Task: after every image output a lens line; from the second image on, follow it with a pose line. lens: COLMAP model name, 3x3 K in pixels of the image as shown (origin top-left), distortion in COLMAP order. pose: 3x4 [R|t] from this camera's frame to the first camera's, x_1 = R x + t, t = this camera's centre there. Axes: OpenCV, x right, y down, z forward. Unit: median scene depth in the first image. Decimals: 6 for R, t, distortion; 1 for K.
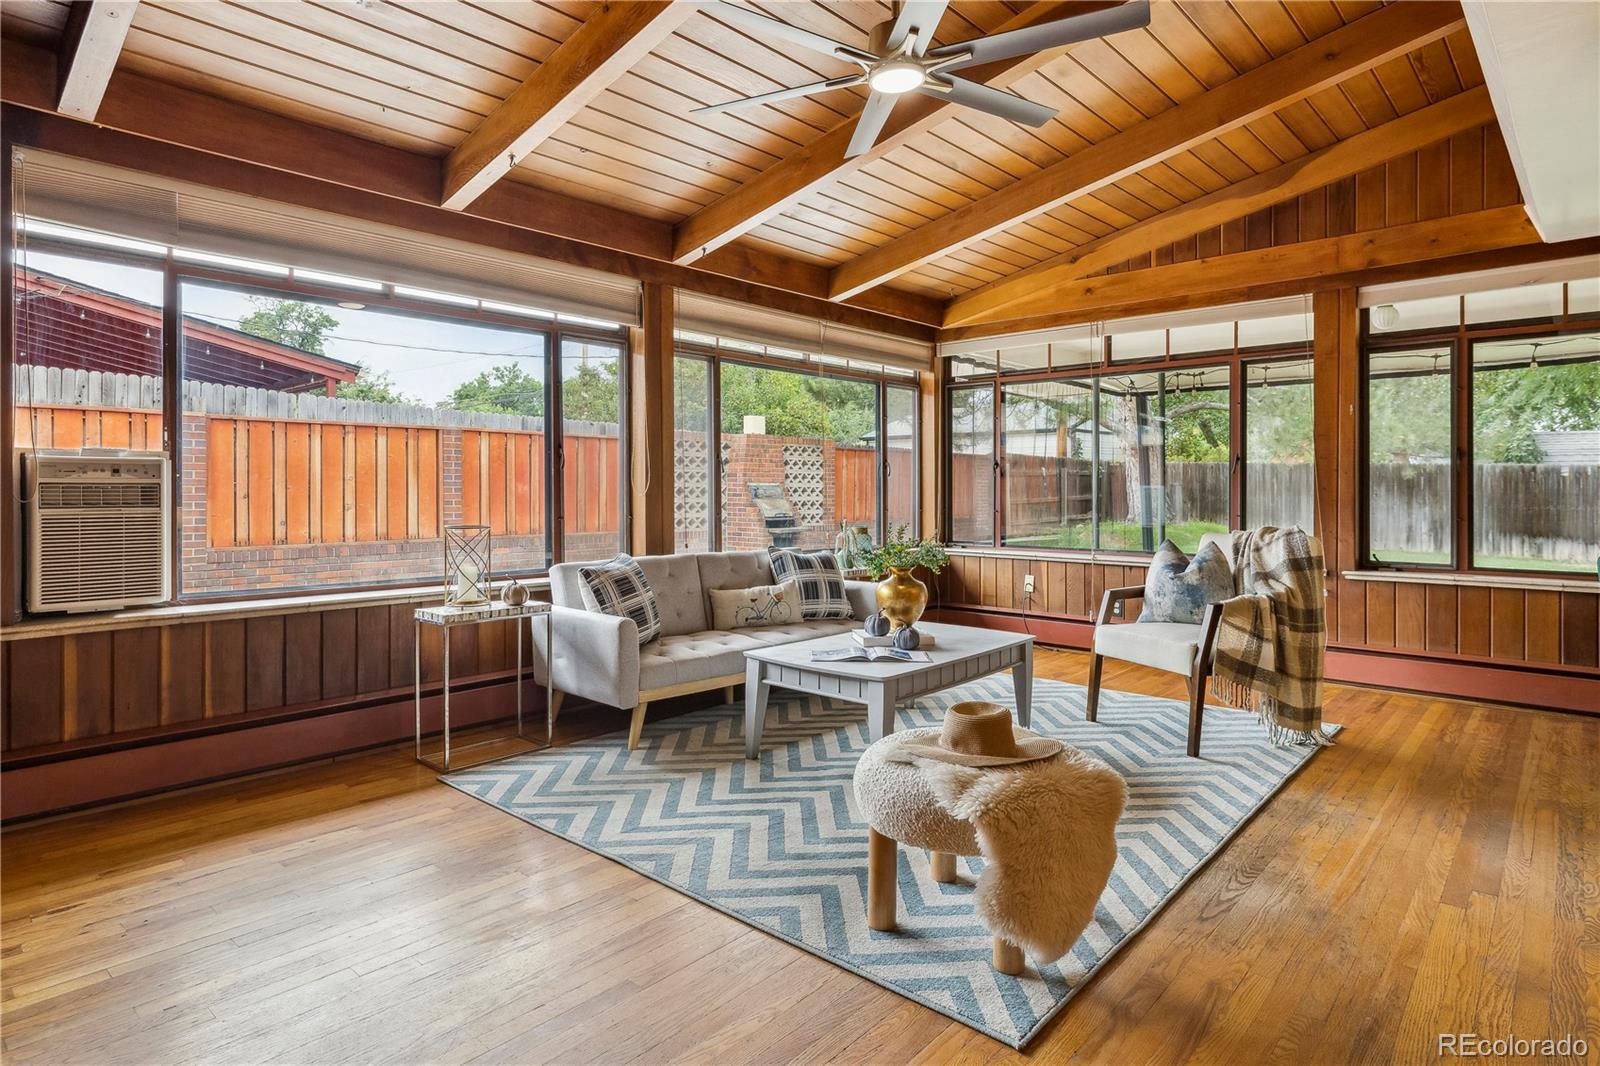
lens RADIAL K [[877.5, 0, 799.5], [0, 877.5, 492.3], [0, 0, 1]] dist [0.016005, 0.001102]
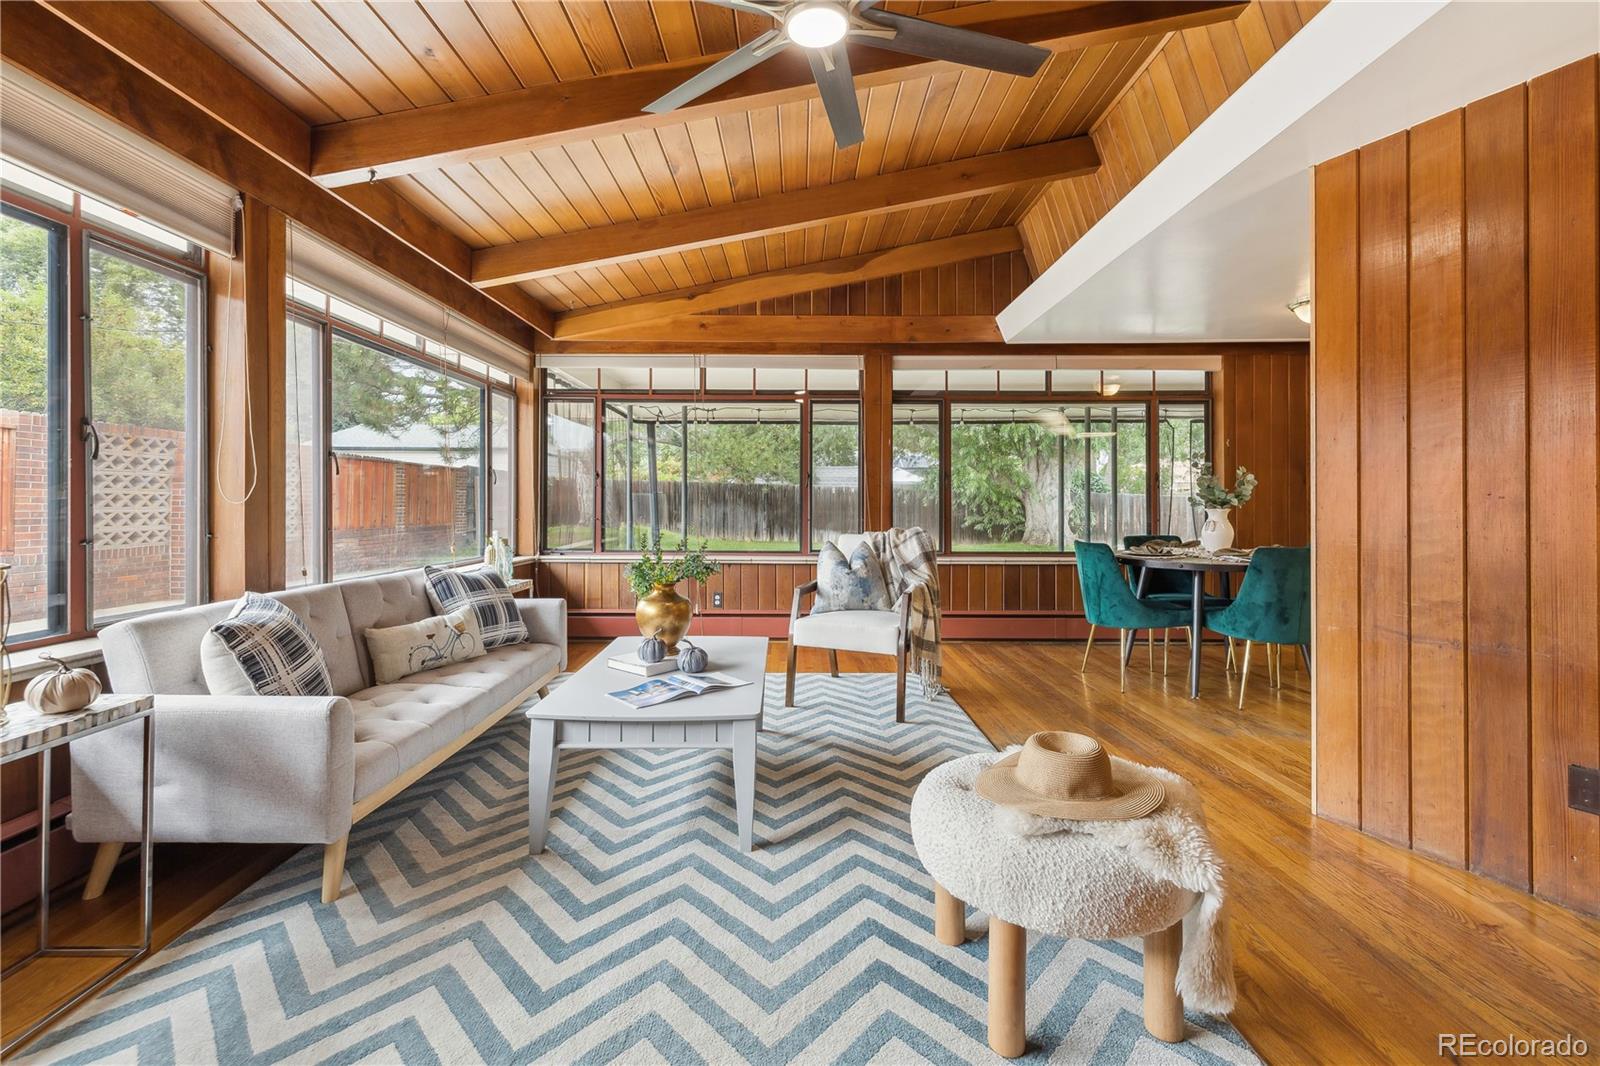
lens RADIAL K [[681.0, 0, 793.1], [0, 681.0, 497.6], [0, 0, 1]] dist [0.002219, 0.000656]
pose [[0.740930, 0.006363, 0.671552, -0.212166], [-0.001494, 0.999968, -0.007826, 0.002040], [-0.671580, 0.004796, 0.740916, 0.309080]]
